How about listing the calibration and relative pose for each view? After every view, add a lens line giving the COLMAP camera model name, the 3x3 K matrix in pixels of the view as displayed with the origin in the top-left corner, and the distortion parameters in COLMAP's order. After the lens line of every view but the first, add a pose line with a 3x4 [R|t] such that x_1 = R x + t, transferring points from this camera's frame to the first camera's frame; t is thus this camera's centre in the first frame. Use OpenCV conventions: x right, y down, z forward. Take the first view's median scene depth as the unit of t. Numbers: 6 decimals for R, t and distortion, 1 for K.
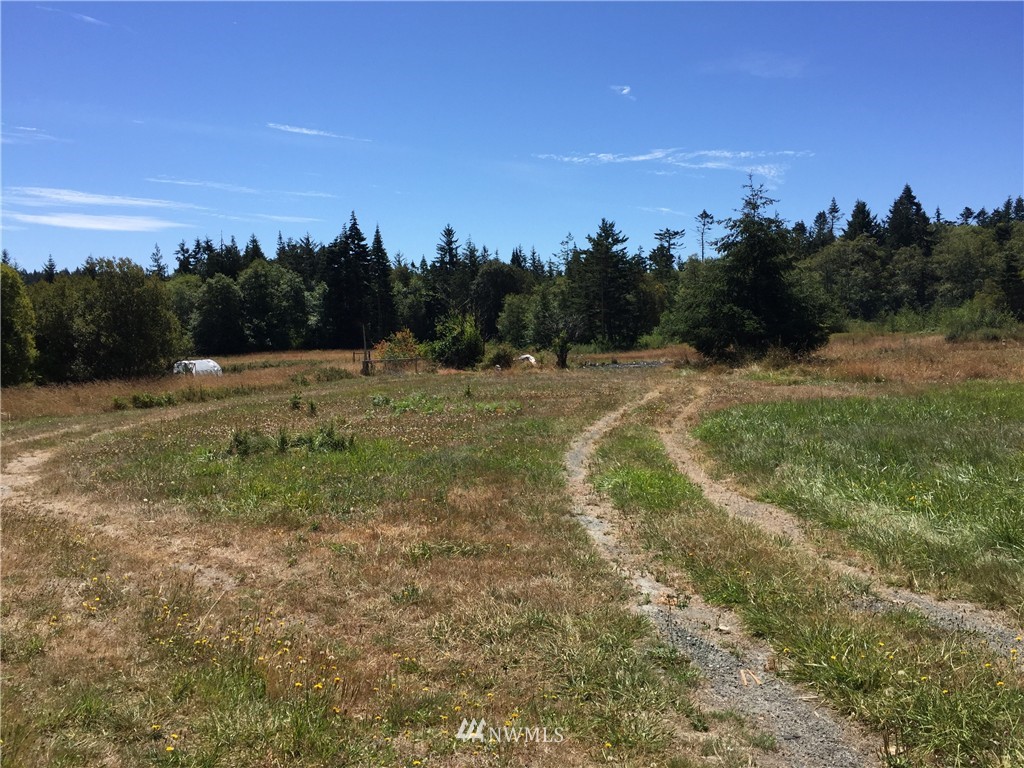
lens RADIAL K [[859.5, 0, 514.7], [0, 859.5, 381.3], [0, 0, 1]] dist [0.062846, -0.108214]
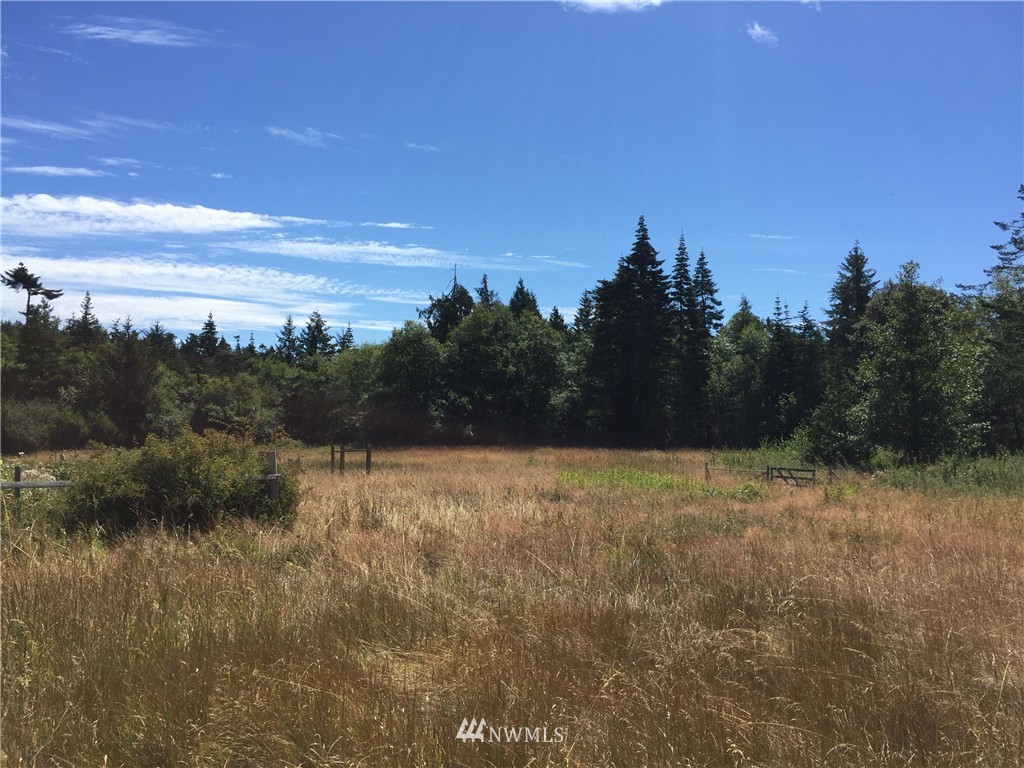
lens RADIAL K [[859.5, 0, 516.7], [0, 859.5, 376.2], [0, 0, 1]] dist [0.062846, -0.108214]
pose [[0.838404, -0.002685, -0.545043, 0.060467], [-0.067793, 0.991709, -0.109168, -0.016698], [0.540817, 0.128477, 0.831270, 0.450136]]
